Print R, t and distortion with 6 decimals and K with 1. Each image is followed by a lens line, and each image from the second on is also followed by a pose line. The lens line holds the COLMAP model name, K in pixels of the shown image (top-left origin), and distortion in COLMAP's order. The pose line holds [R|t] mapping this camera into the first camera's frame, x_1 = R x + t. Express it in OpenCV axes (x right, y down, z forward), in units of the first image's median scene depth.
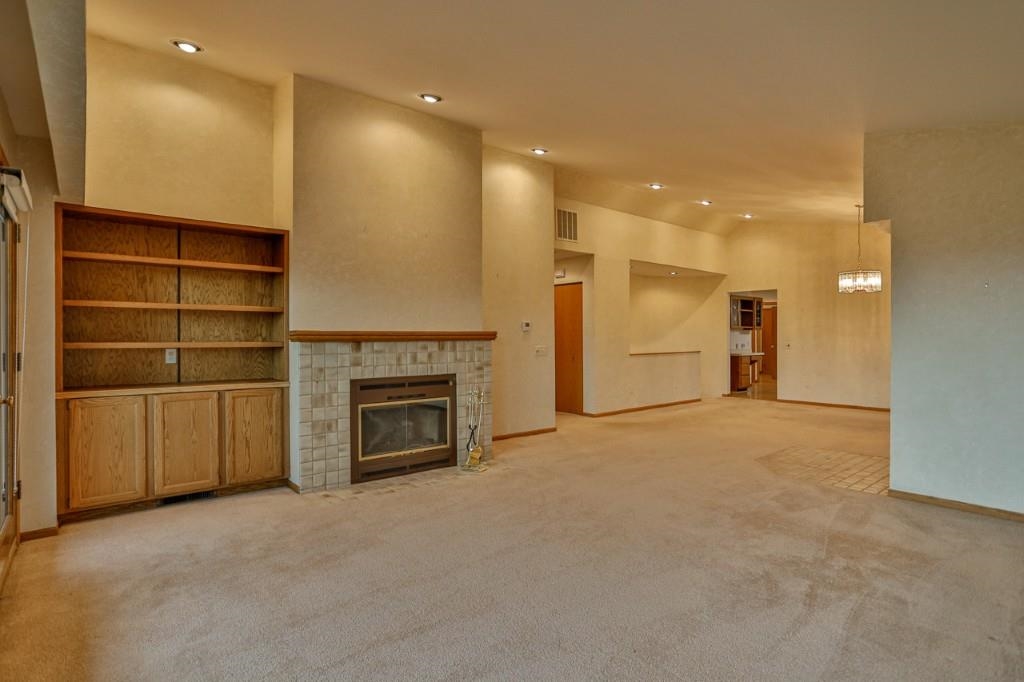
lens RADIAL K [[528.3, 0, 512.0], [0, 528.3, 341.0], [0, 0, 1]] dist [-0.049587, 0.000268]
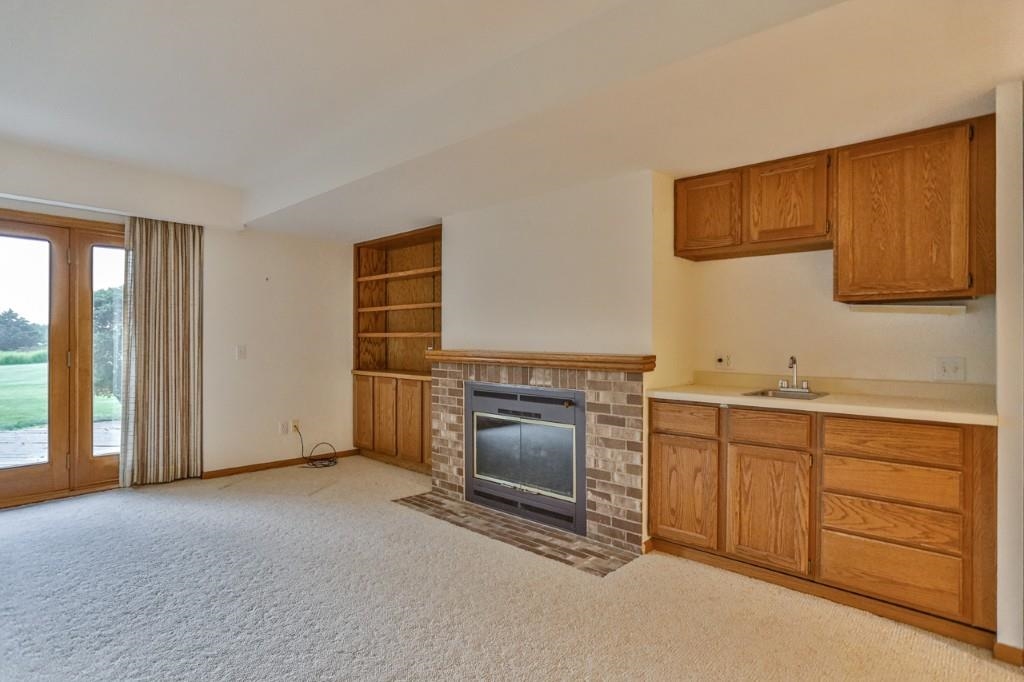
lens RADIAL K [[528.3, 0, 512.0], [0, 528.3, 341.0], [0, 0, 1]] dist [-0.049587, 0.000268]
pose [[0.167159, 0.010991, -0.985869, 0.514693], [-0.015388, 0.999845, 0.008538, -0.004470], [0.985810, 0.013743, 0.167303, 0.811935]]
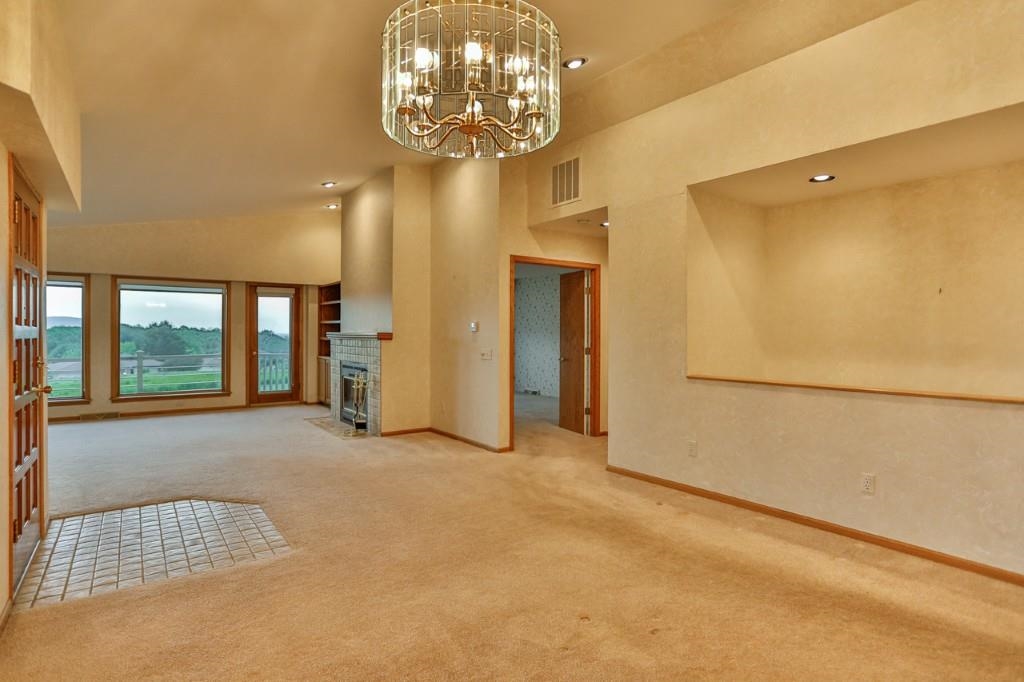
lens RADIAL K [[528.3, 0, 512.0], [0, 528.3, 341.0], [0, 0, 1]] dist [-0.049587, 0.000268]
pose [[-0.047097, 0.013937, -0.998793, 1.222385], [-0.012996, 0.999809, 0.014564, -0.022470], [0.998806, 0.013666, -0.046907, 1.439669]]
